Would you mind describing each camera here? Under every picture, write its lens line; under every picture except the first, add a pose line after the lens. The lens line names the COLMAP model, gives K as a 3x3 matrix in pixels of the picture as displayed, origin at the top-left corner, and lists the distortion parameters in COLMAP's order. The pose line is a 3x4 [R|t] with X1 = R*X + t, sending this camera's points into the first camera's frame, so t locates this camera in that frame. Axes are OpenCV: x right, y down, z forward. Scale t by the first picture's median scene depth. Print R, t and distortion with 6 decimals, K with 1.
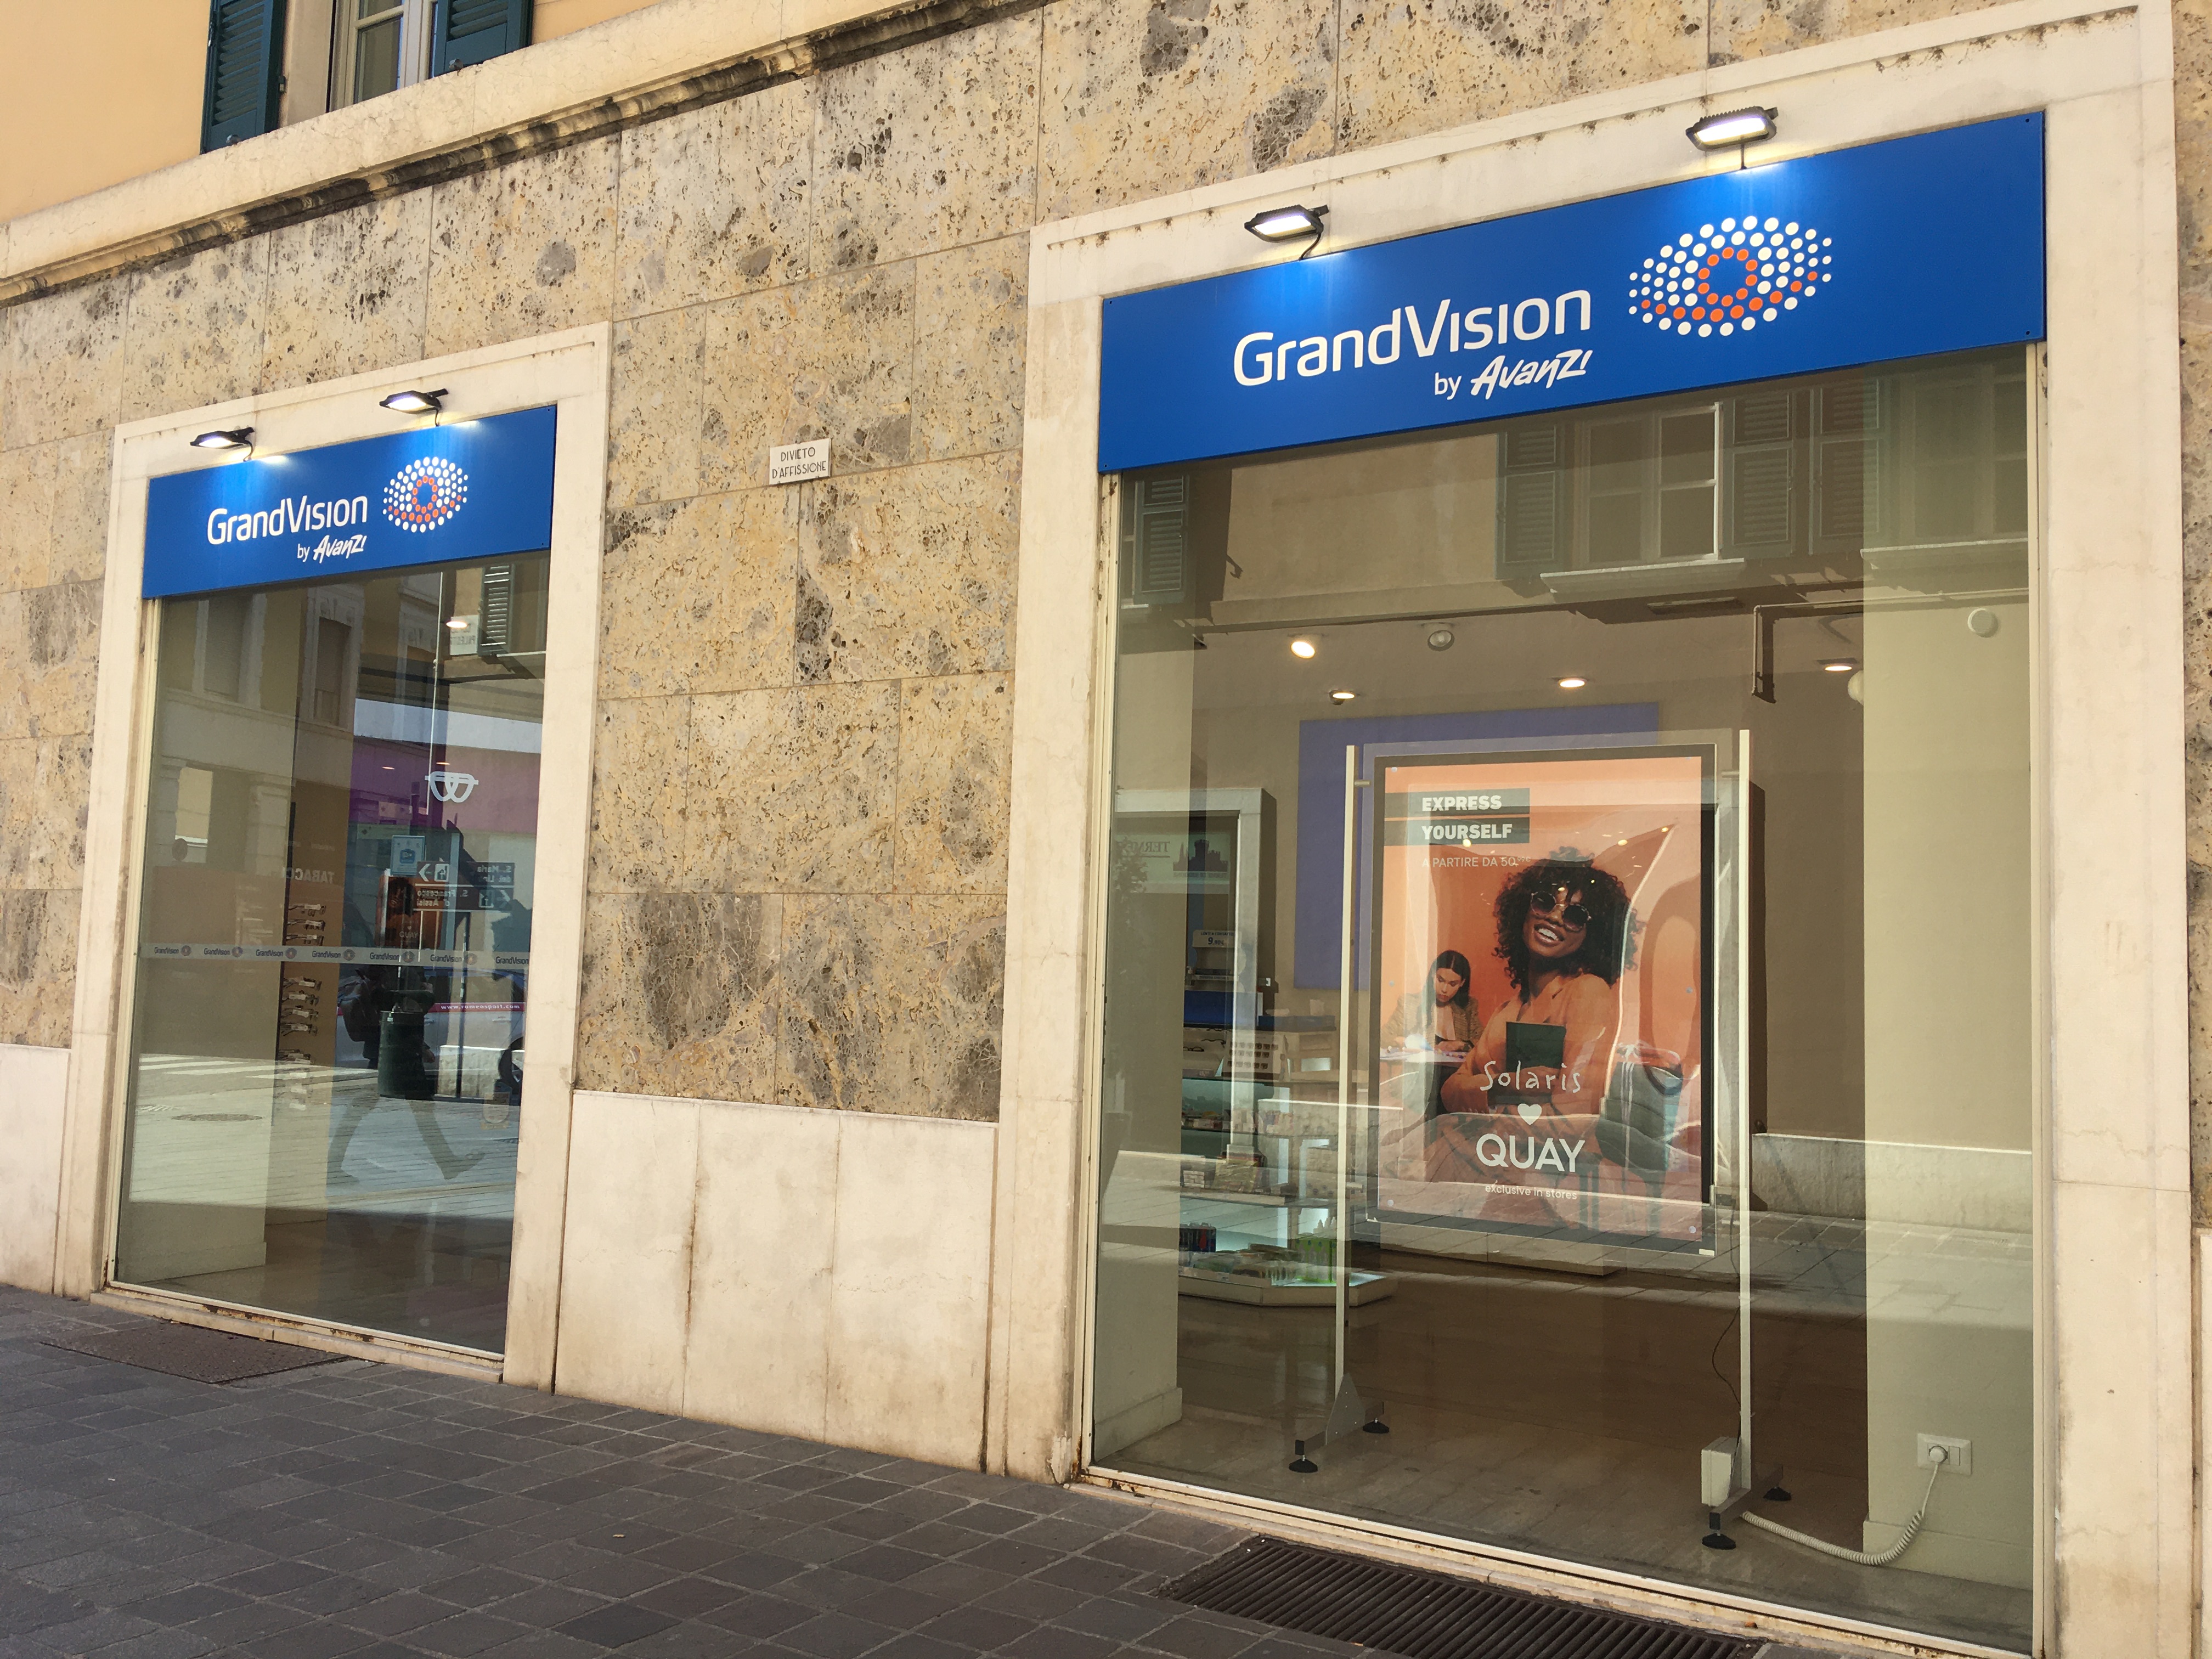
lens RADIAL K [[1876.4, 0, 1110.3], [0, 1876.4, 828.4], [0, 0, 1]] dist [0.100939, -0.132117]
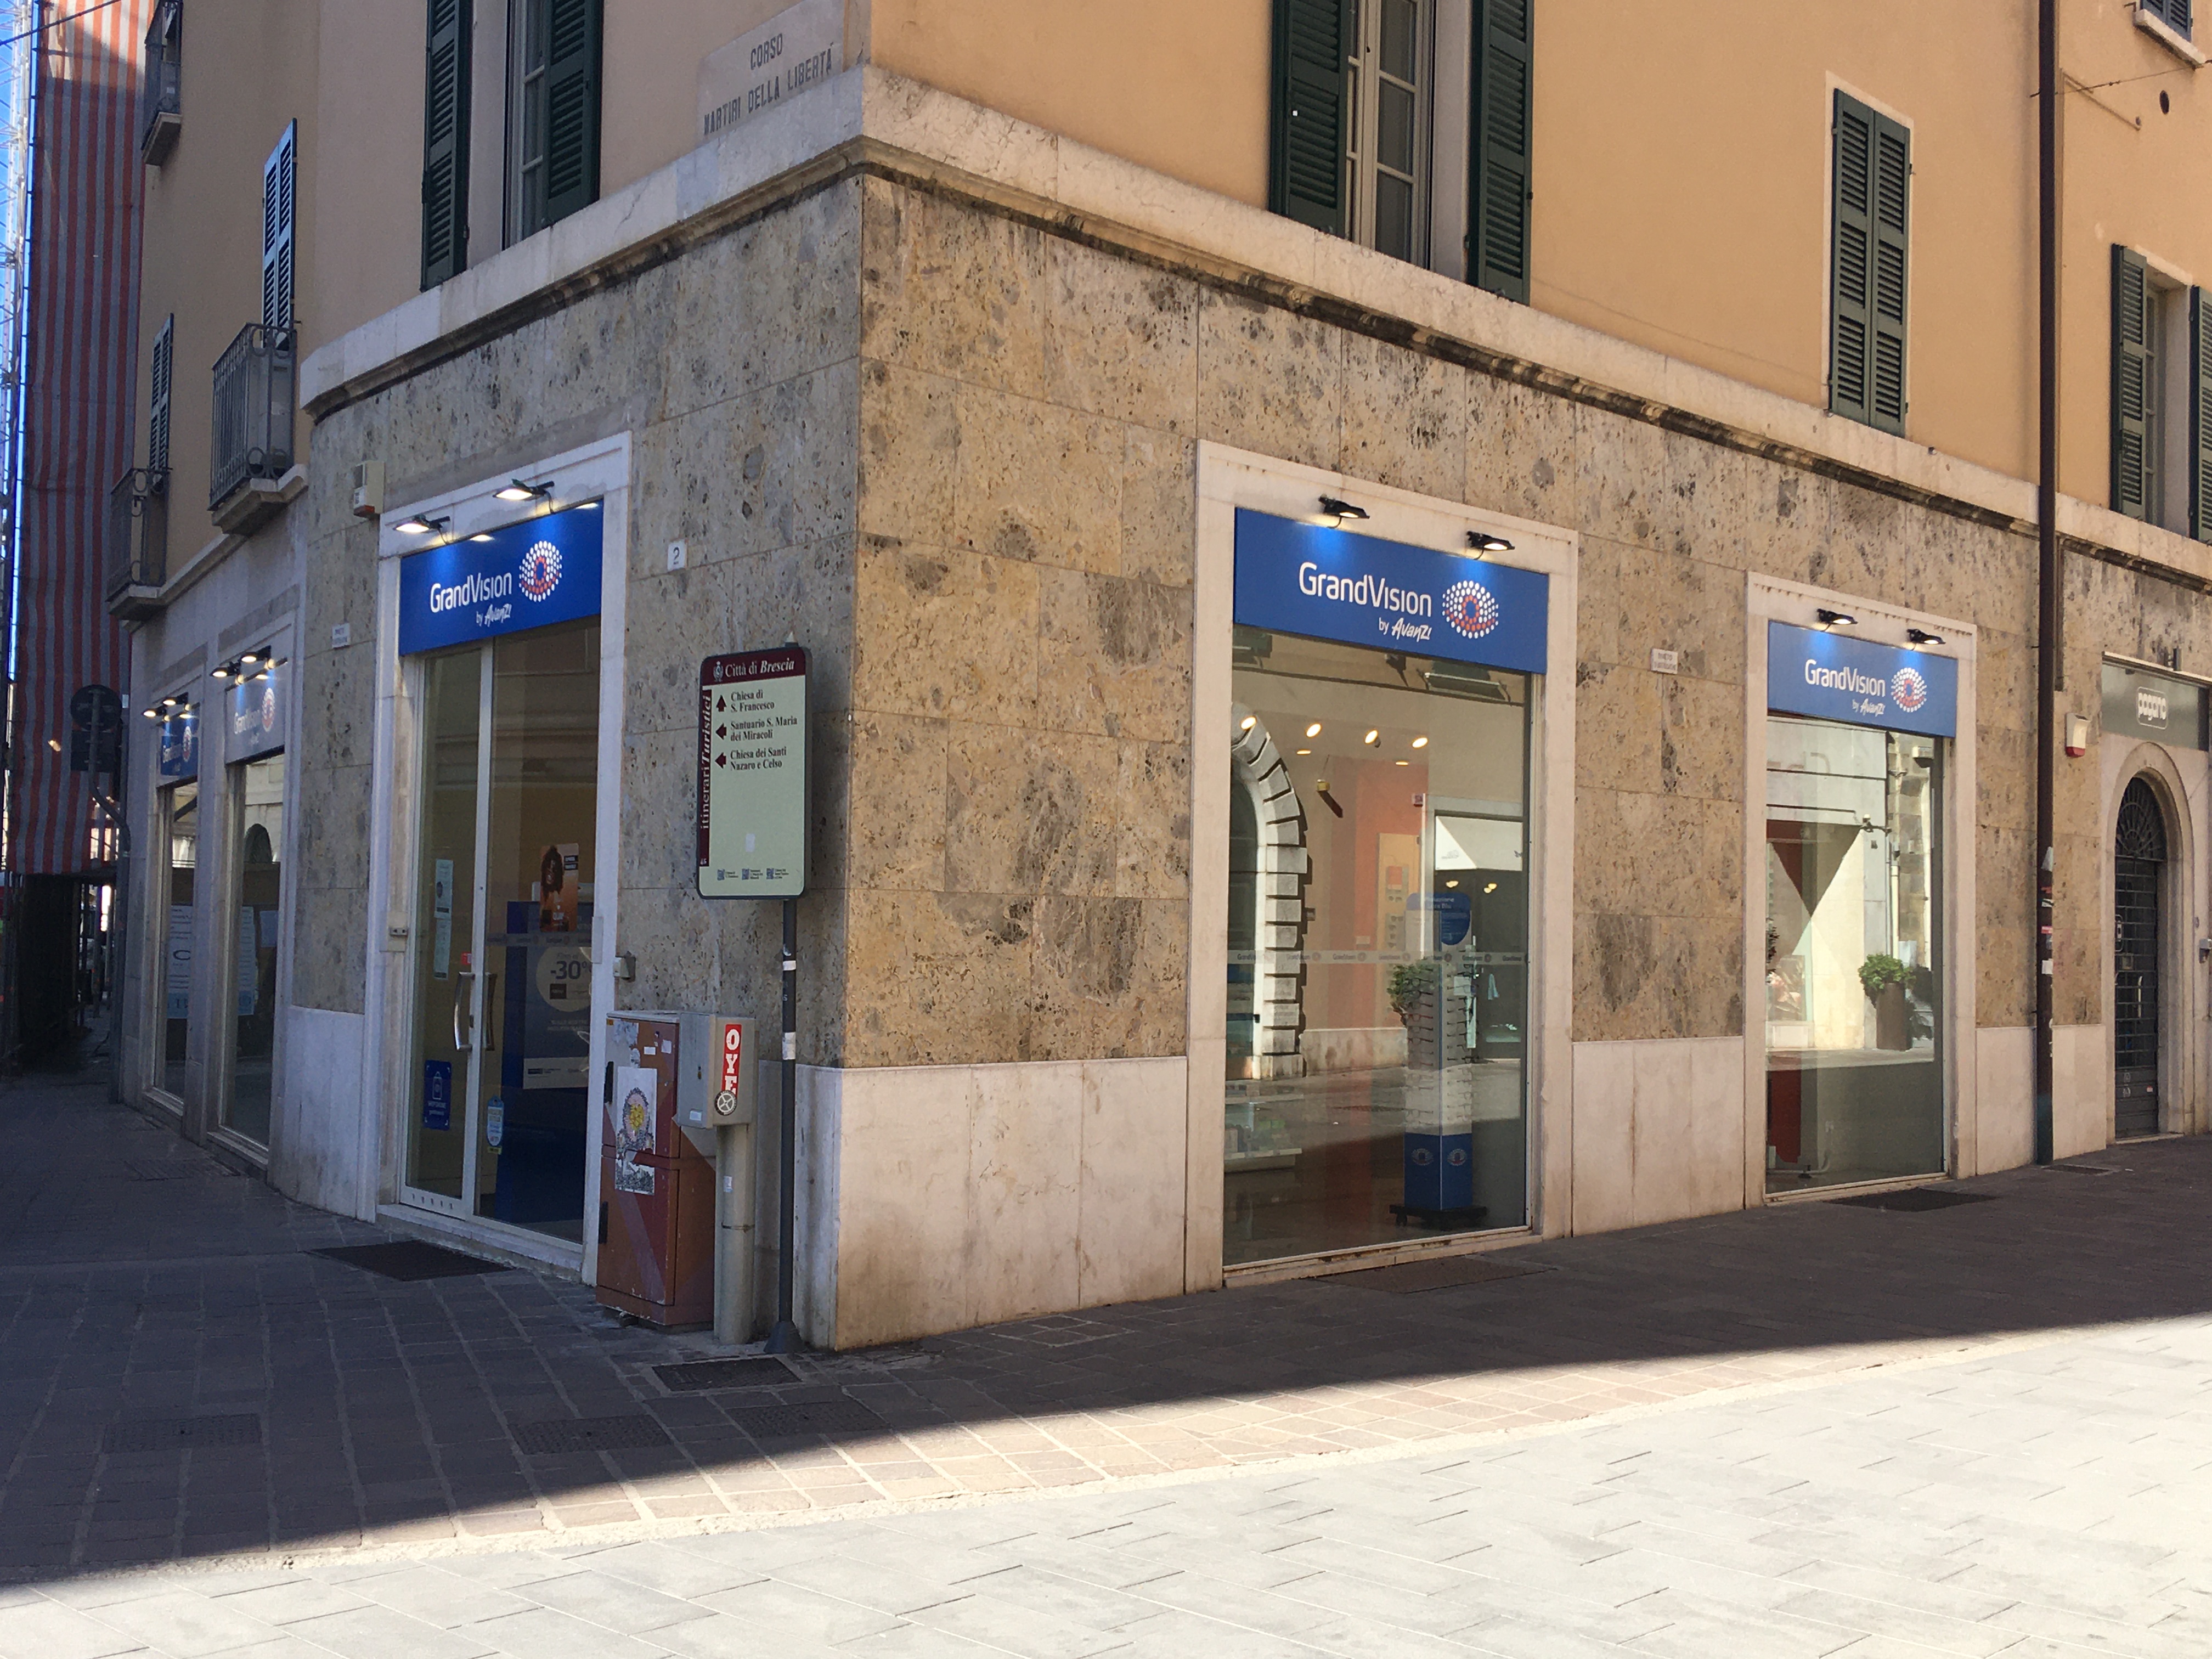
lens RADIAL K [[2375.8, 0, 1104.4], [0, 2375.8, 836.1], [0, 0, 1]] dist [0.108036, 0.000000]
pose [[0.195128, 0.015135, 0.980661, -2.028899], [-0.080650, 0.996742, 0.000665, 0.001391], [-0.977456, -0.079220, 0.195713, 0.907440]]
